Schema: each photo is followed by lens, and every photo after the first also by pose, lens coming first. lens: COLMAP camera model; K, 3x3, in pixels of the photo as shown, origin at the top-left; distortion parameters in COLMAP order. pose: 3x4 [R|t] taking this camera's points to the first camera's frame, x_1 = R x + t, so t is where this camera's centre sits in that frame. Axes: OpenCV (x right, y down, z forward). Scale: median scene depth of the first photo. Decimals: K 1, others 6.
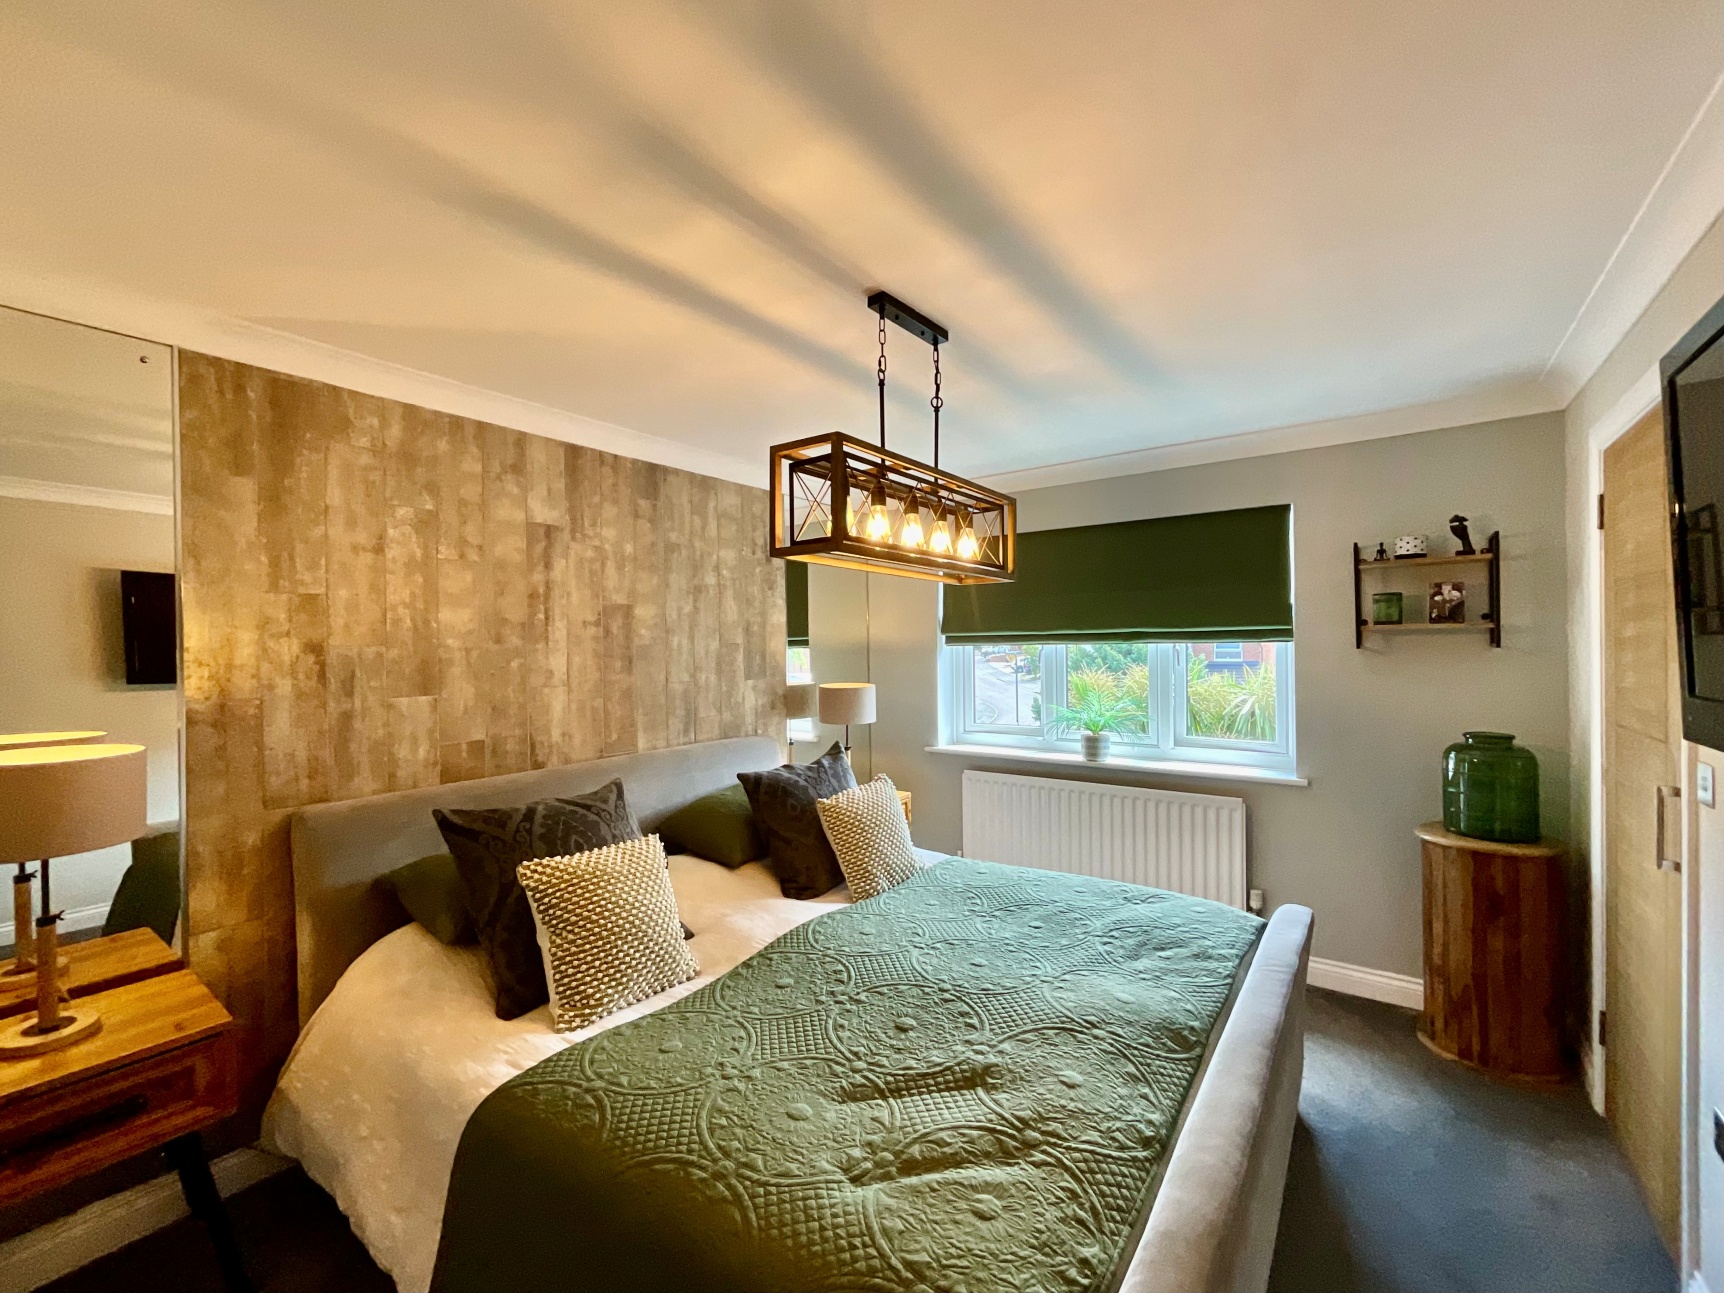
lens RADIAL K [[709.1, 0, 862.0], [0, 709.1, 646.5], [0, 0, 1]] dist [-0.001354, -0.000143]
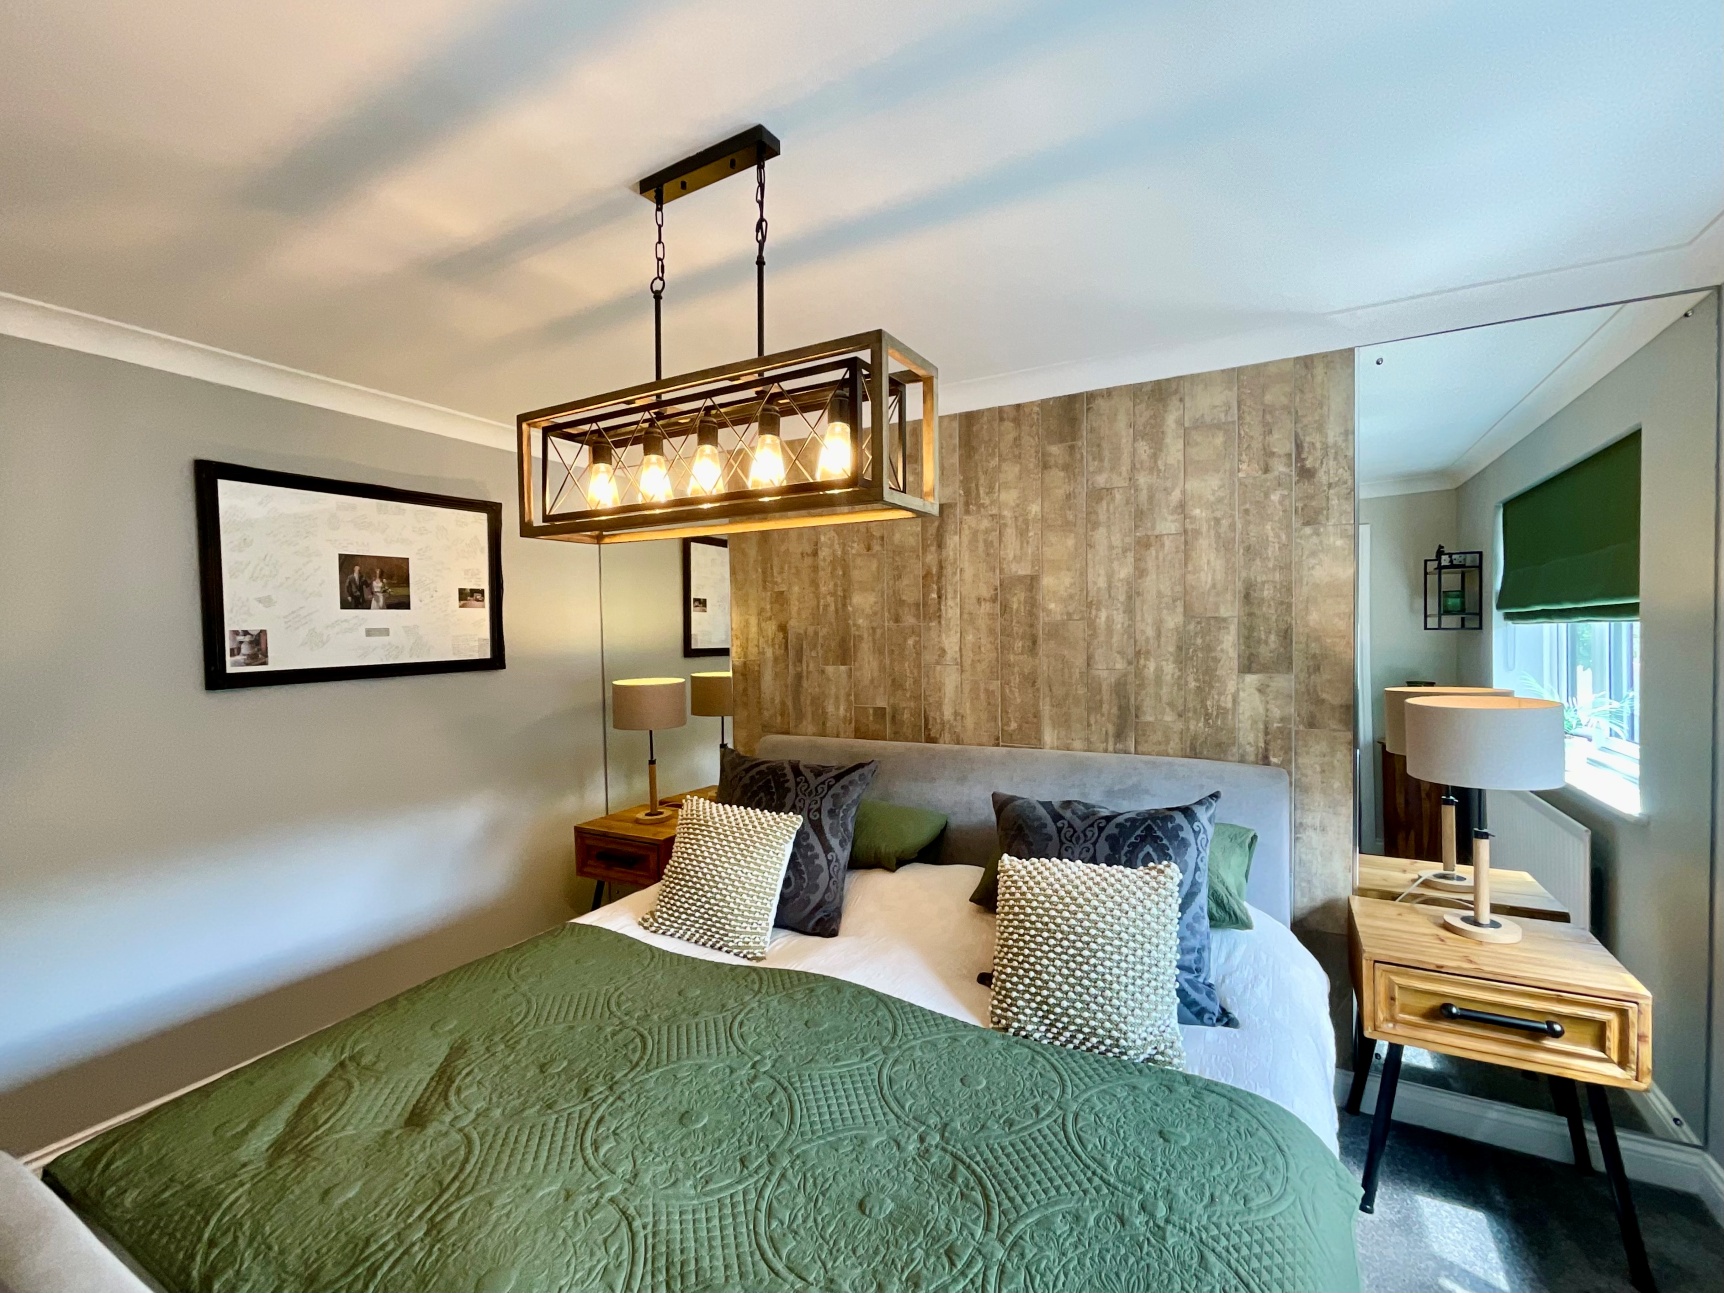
lens RADIAL K [[745.8, 0, 862.2], [0, 745.8, 643.8], [0, 0, 1]] dist [0.001300, -0.000547]
pose [[0.131624, 0.028682, -0.990885, 0.578136], [0.014274, 0.999423, 0.030825, -0.007178], [0.991197, -0.018202, 0.131139, 0.726241]]
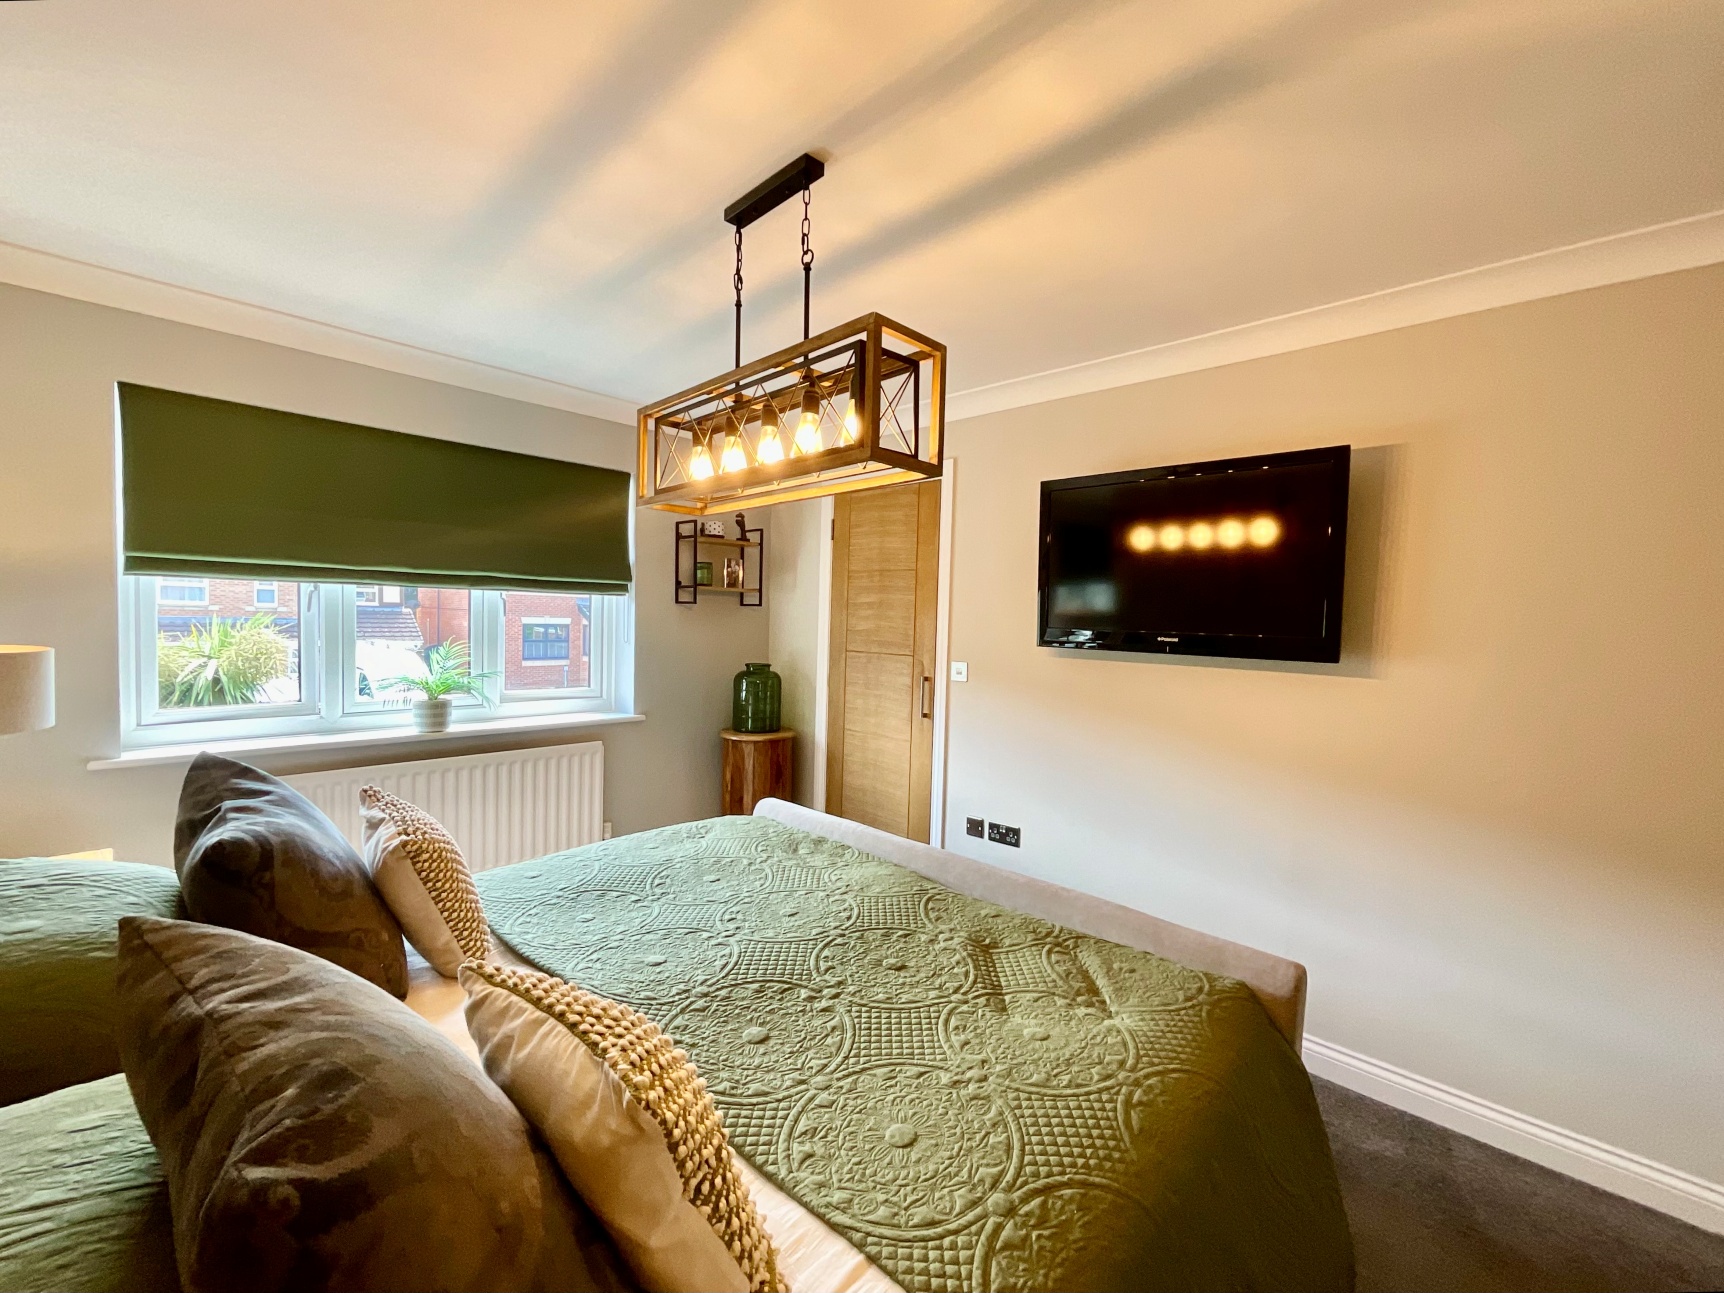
lens RADIAL K [[709.1, 0, 862.0], [0, 709.1, 646.5], [0, 0, 1]] dist [-0.001354, -0.000143]
pose [[0.143336, -0.025915, 0.989335, -0.529950], [-0.029129, 0.999114, 0.030391, 0.032207], [-0.989245, -0.033175, 0.142454, 0.526748]]
